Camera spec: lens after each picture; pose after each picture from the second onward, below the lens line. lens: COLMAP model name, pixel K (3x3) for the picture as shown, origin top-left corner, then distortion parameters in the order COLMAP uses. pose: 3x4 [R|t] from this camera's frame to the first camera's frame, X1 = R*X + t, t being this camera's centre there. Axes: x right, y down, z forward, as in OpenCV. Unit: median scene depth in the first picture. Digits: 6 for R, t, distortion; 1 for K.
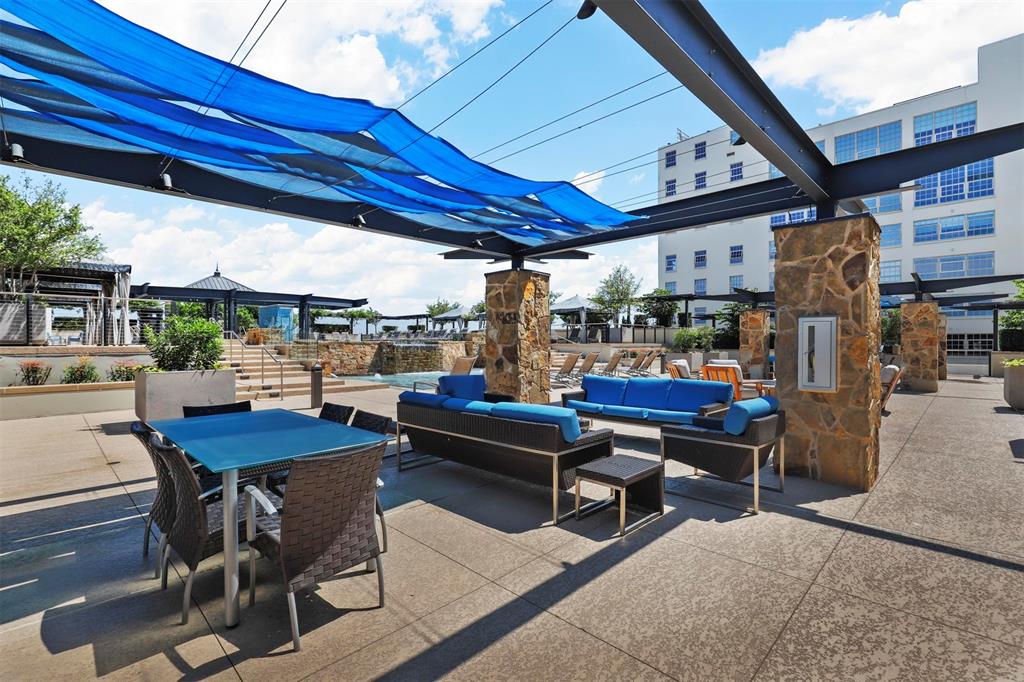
lens RADIAL K [[463.6, 0, 512.7], [0, 463.6, 342.6], [0, 0, 1]] dist [0.003074, 0.000054]
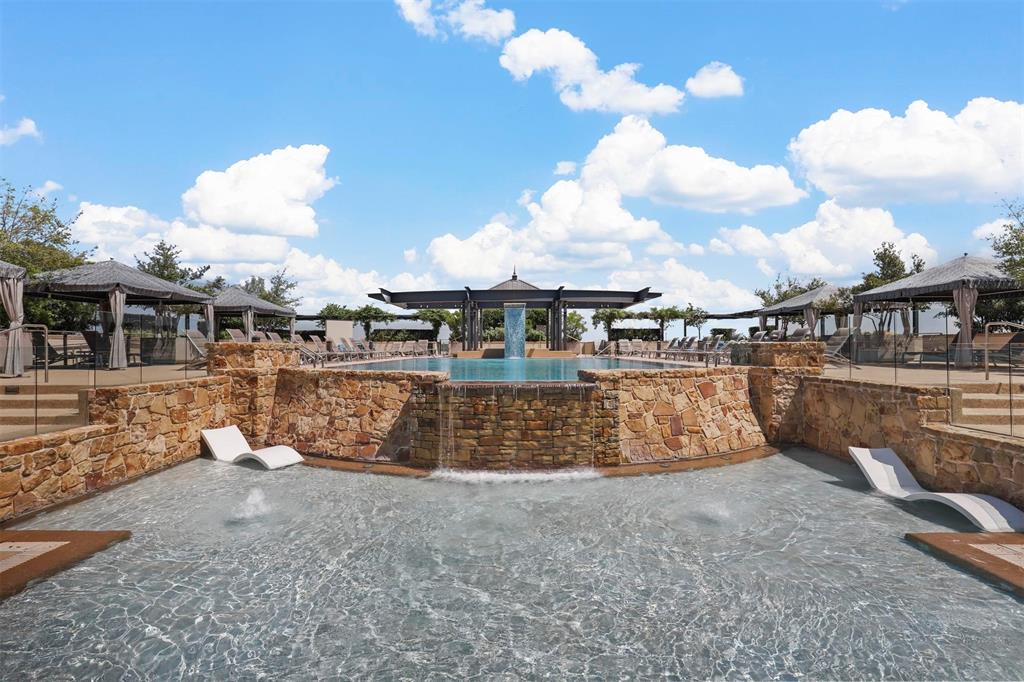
lens RADIAL K [[463.6, 0, 506.7], [0, 463.6, 342.0], [0, 0, 1]] dist [0.003074, 0.000054]
pose [[0.692762, -0.006968, -0.721133, 0.014067], [-0.000134, 0.999952, -0.009791, -0.010126], [0.721167, 0.006879, 0.692728, 0.343023]]
